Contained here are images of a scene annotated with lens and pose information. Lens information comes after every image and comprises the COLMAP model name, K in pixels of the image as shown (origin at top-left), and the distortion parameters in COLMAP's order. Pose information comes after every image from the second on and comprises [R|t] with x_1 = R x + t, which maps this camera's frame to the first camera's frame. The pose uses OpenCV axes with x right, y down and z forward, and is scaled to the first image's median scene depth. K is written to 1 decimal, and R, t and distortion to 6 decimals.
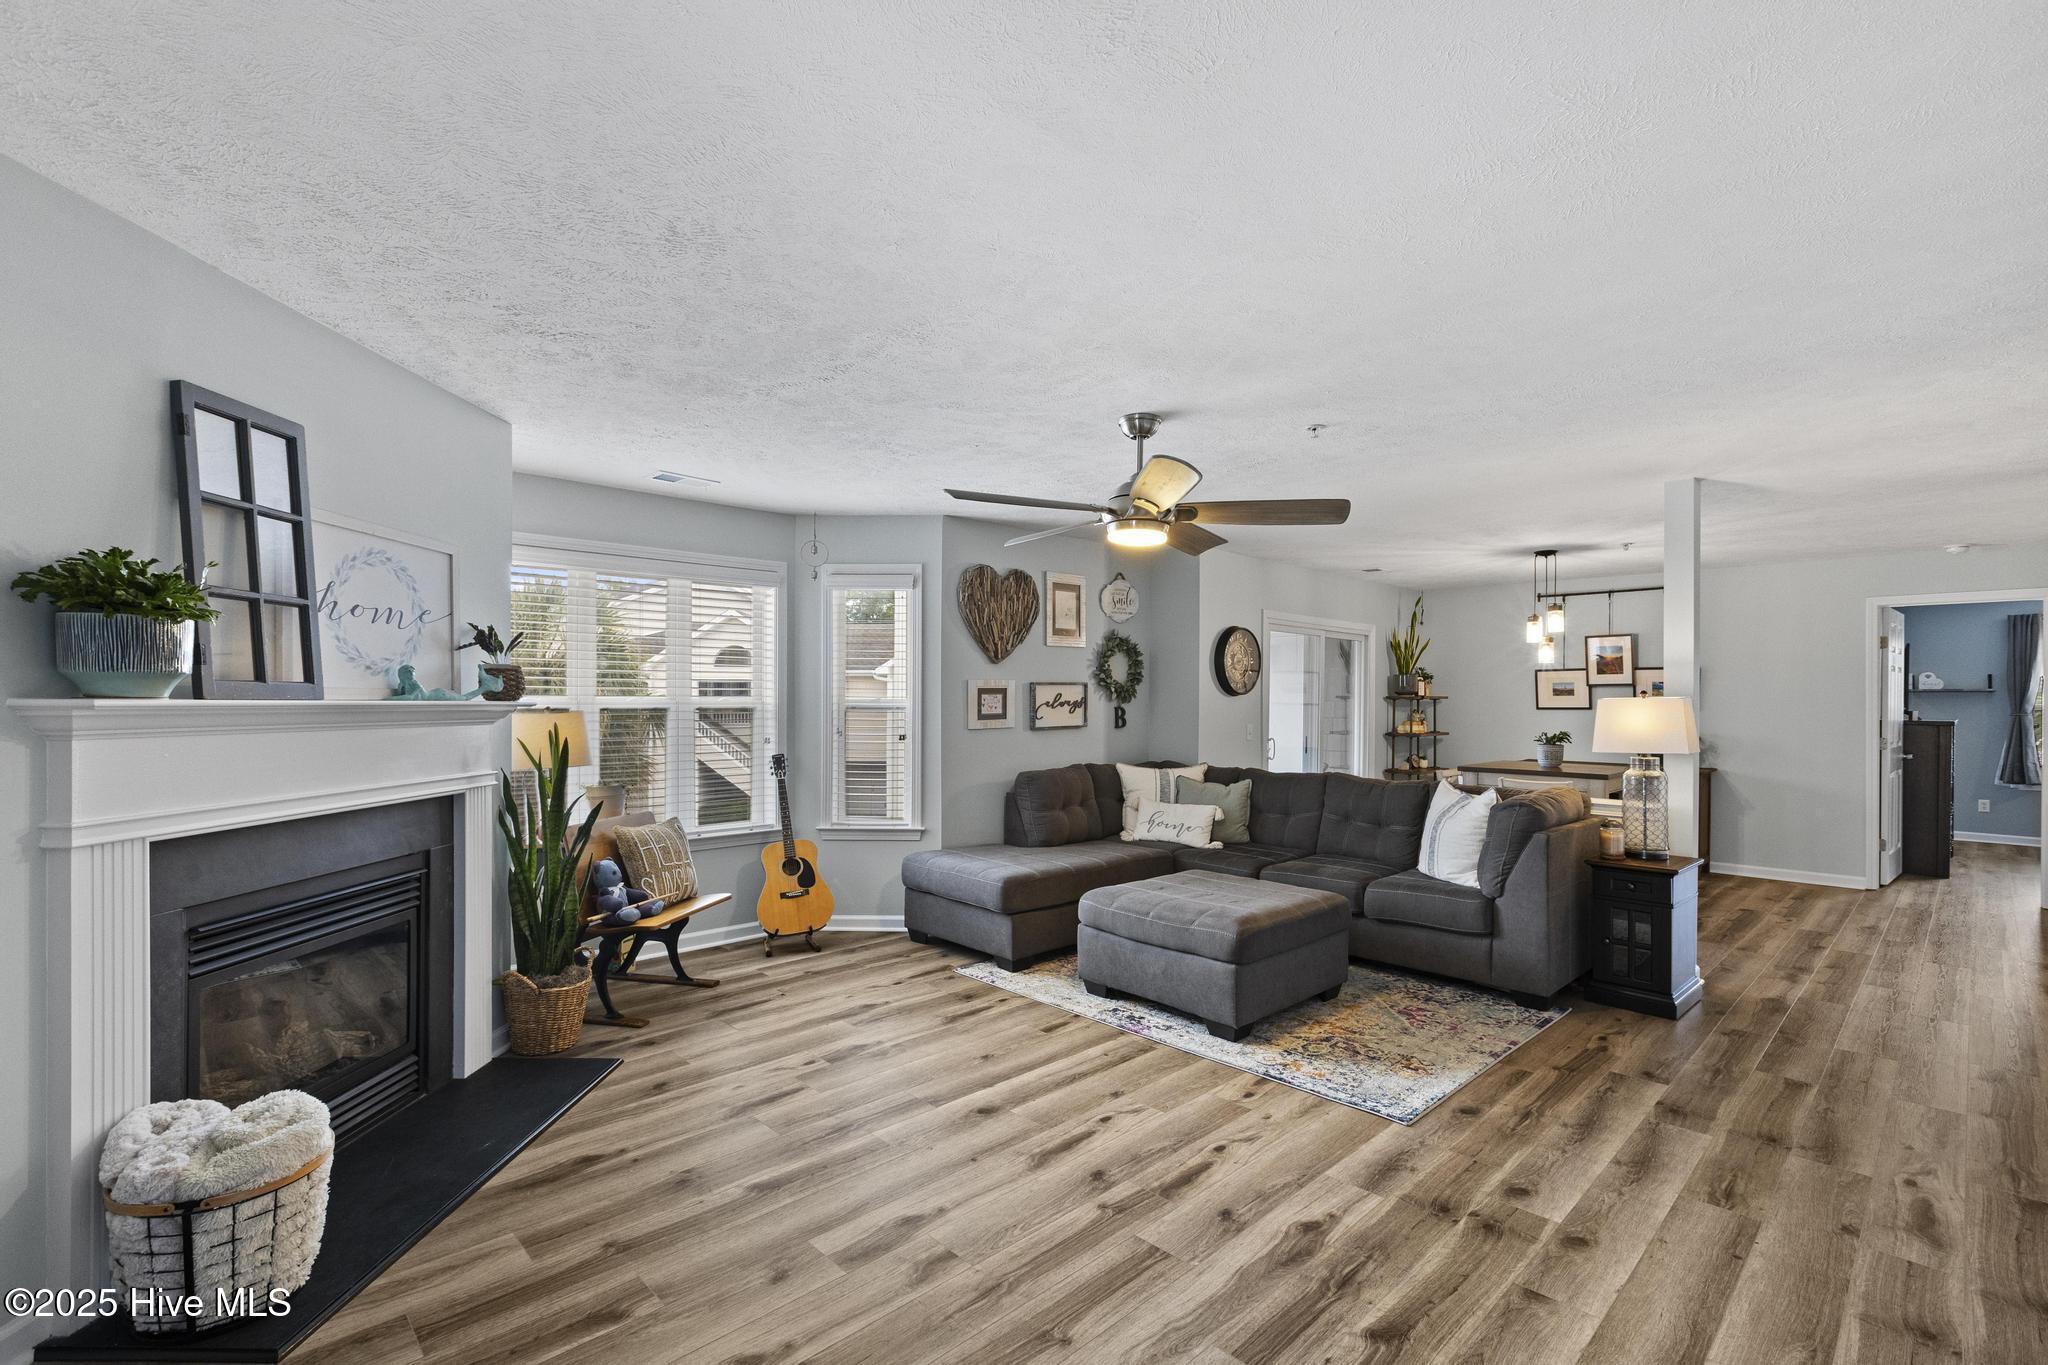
lens RADIAL K [[912.4, 0, 1027.9], [0, 912.4, 700.8], [0, 0, 1]] dist [0.000357, -0.001217]
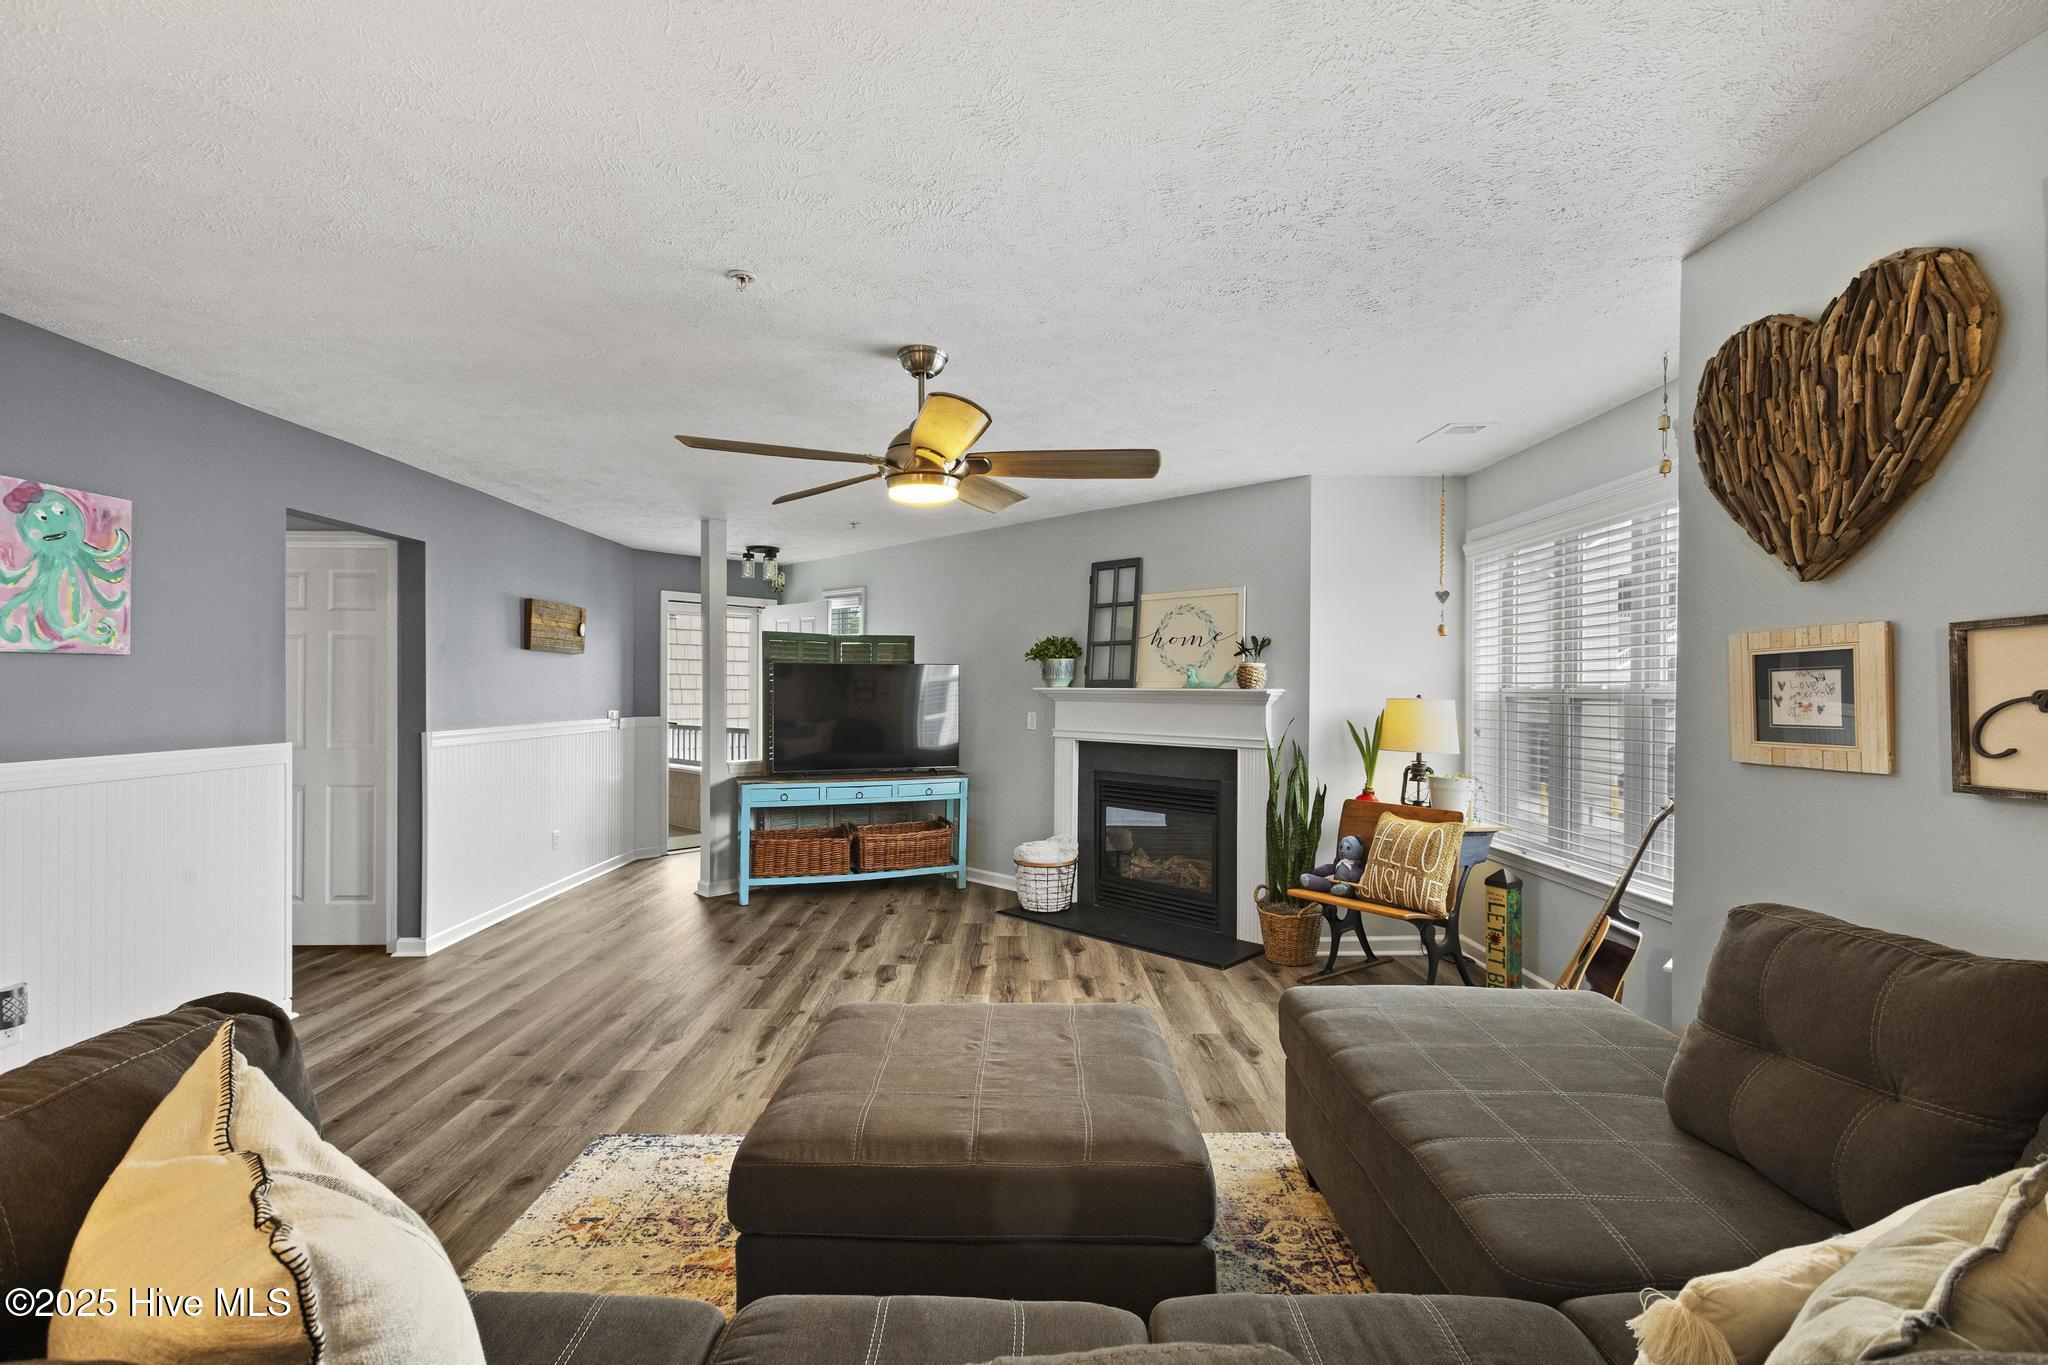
lens RADIAL K [[912.4, 0, 1018.2], [0, 912.4, 692.8], [0, 0, 1]] dist [0.000357, -0.001217]
pose [[-0.688003, -0.002677, -0.725702, 0.593454], [-0.006776, 0.999973, 0.002735, 0.003844], [0.725676, 0.006799, -0.688003, 1.447686]]
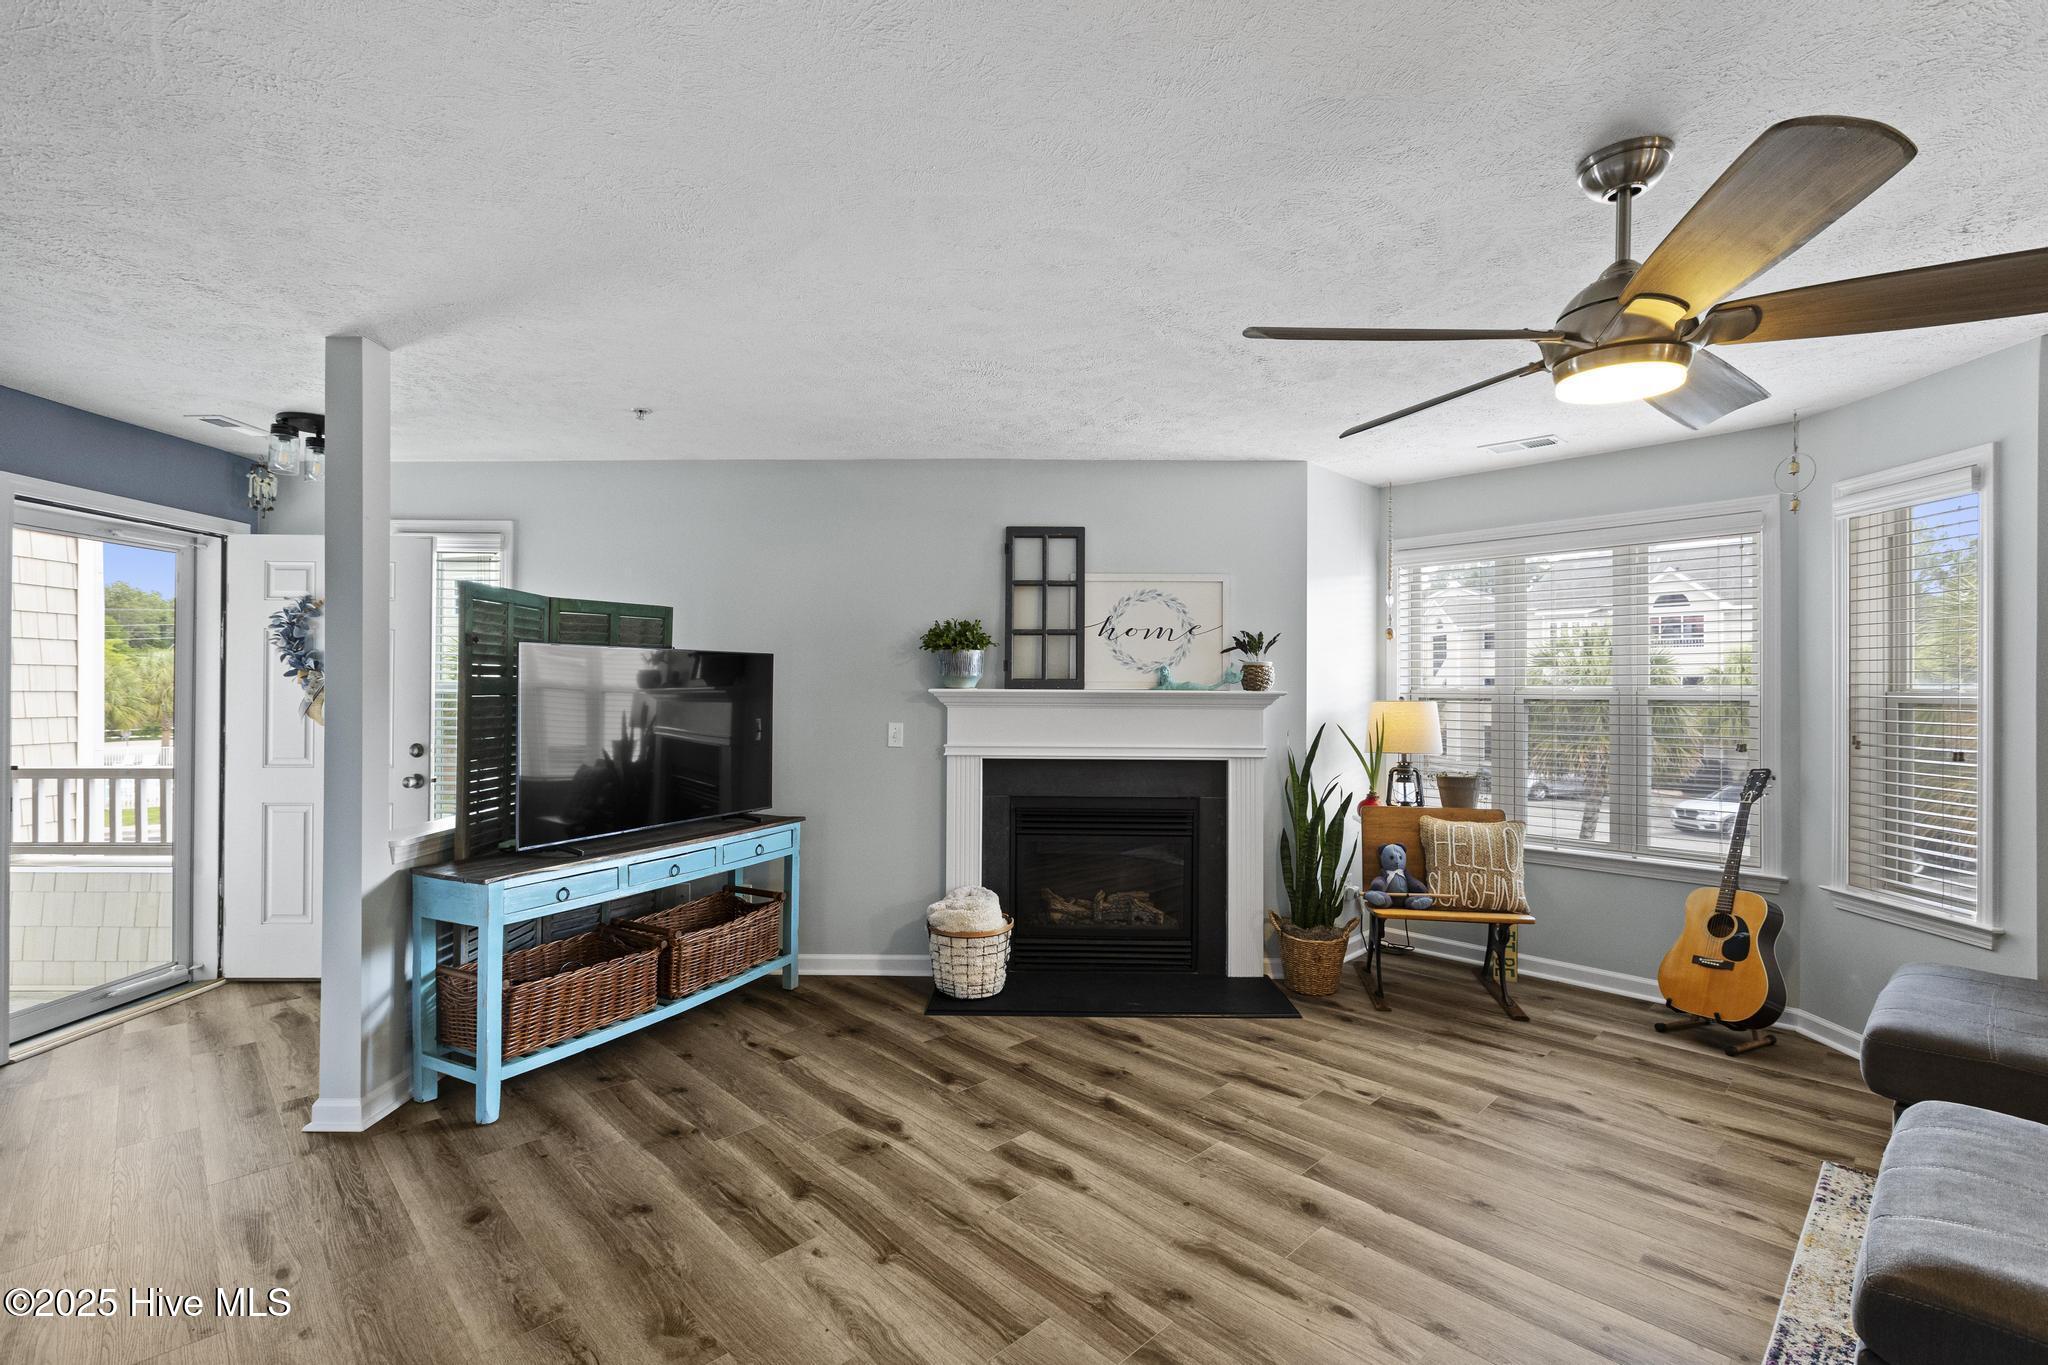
lens RADIAL K [[912.4, 0, 1025.3], [0, 912.4, 680.3], [0, 0, 1]] dist [0.000357, -0.001217]
pose [[0.002703, -0.011782, -0.999927, 0.573399], [-0.004289, 0.999921, -0.011793, 0.001891], [0.999987, 0.004321, 0.002652, 0.573216]]
